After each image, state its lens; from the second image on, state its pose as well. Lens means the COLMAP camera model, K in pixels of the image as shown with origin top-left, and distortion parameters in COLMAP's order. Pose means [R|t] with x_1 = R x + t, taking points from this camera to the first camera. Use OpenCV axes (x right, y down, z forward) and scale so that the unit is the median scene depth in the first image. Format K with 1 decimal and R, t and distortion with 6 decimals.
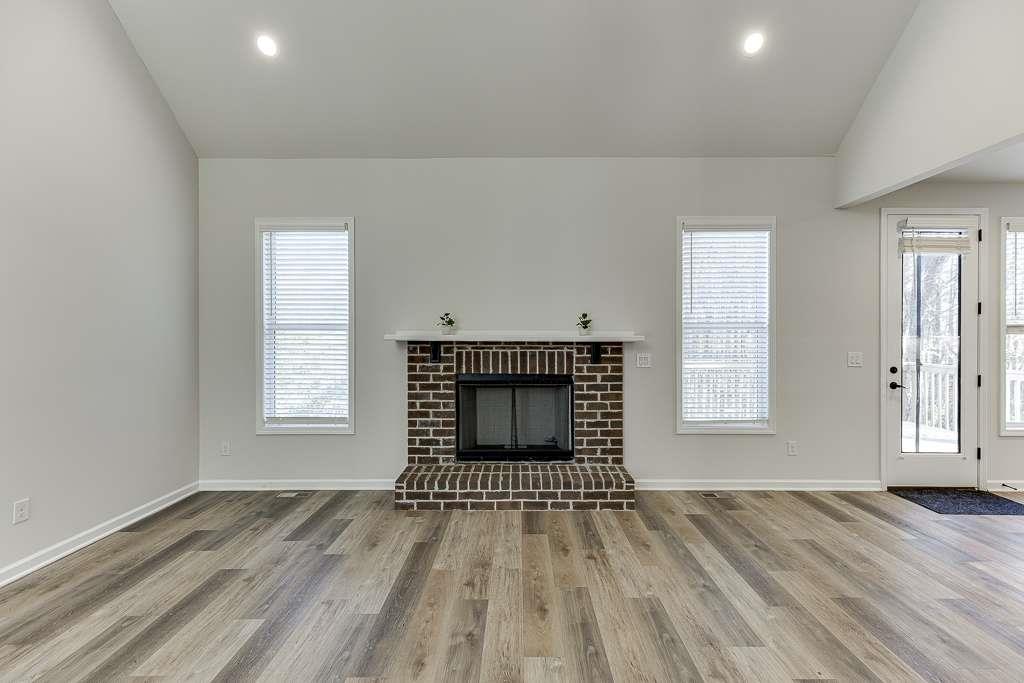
lens RADIAL K [[461.3, 0, 514.2], [0, 461.3, 337.4], [0, 0, 1]] dist [0.007906, -0.002094]
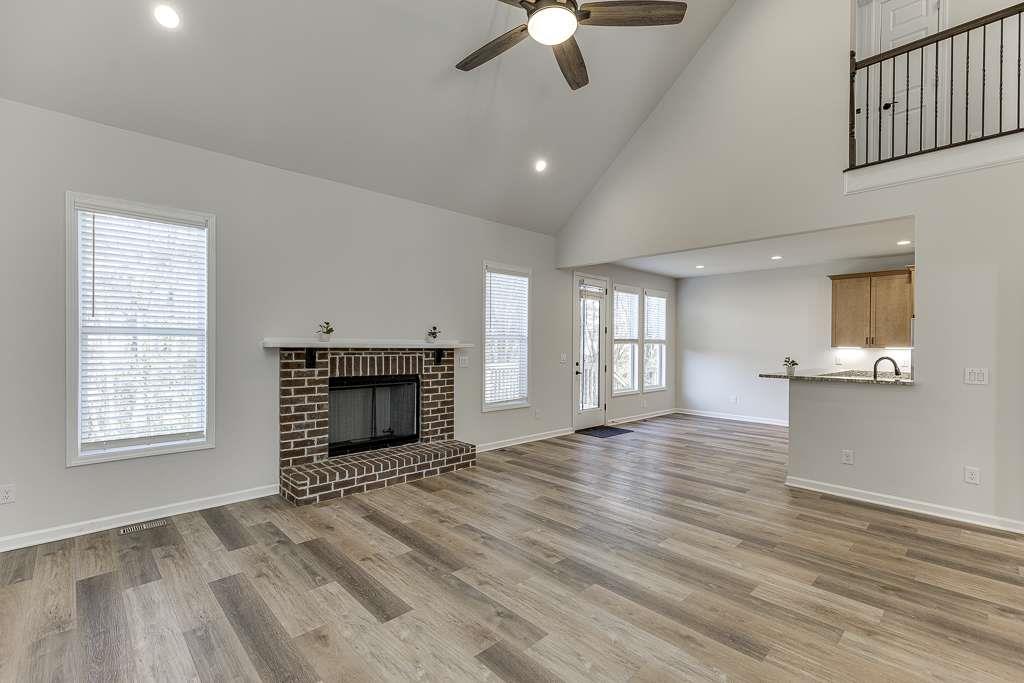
lens RADIAL K [[461.3, 0, 518.2], [0, 461.3, 344.6], [0, 0, 1]] dist [0.007906, -0.002094]
pose [[0.715621, 0.003893, 0.698477, -0.575346], [-0.006756, 0.999976, 0.001348, -0.003966], [-0.698456, -0.005683, 0.715631, -0.100739]]
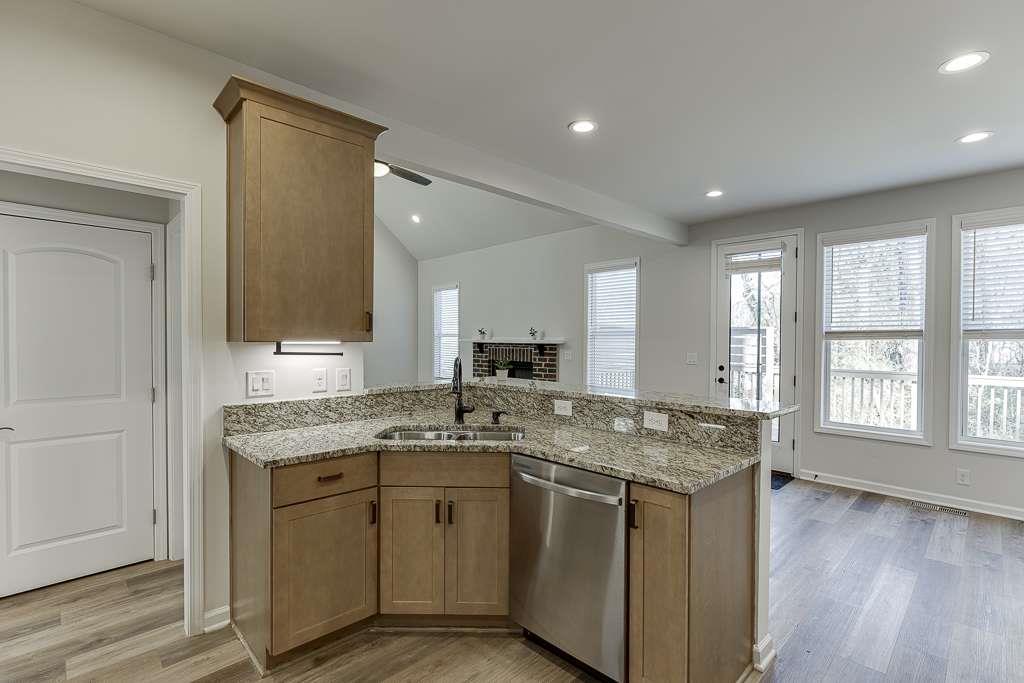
lens RADIAL K [[474.4, 0, 508.4], [0, 474.4, 344.4], [0, 0, 1]] dist [-0.008603, 0.001368]
pose [[0.694884, 0.010429, -0.719046, 1.354802], [-0.010224, 0.999937, 0.004623, 0.005793], [0.719049, 0.004139, 0.694947, -0.315529]]
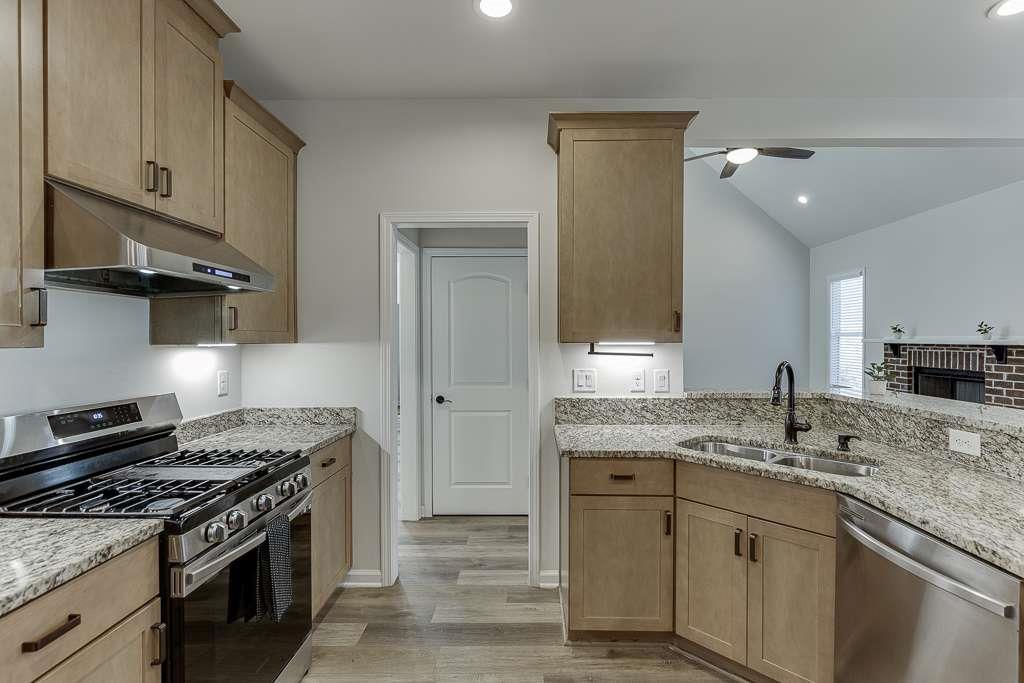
lens RADIAL K [[474.4, 0, 521.9], [0, 474.4, 342.0], [0, 0, 1]] dist [-0.008603, 0.001368]
pose [[-0.010330, 0.005818, -0.999930, 1.373079], [-0.007749, 0.999953, 0.005898, 0.004326], [0.999917, 0.007810, -0.010285, -0.200199]]
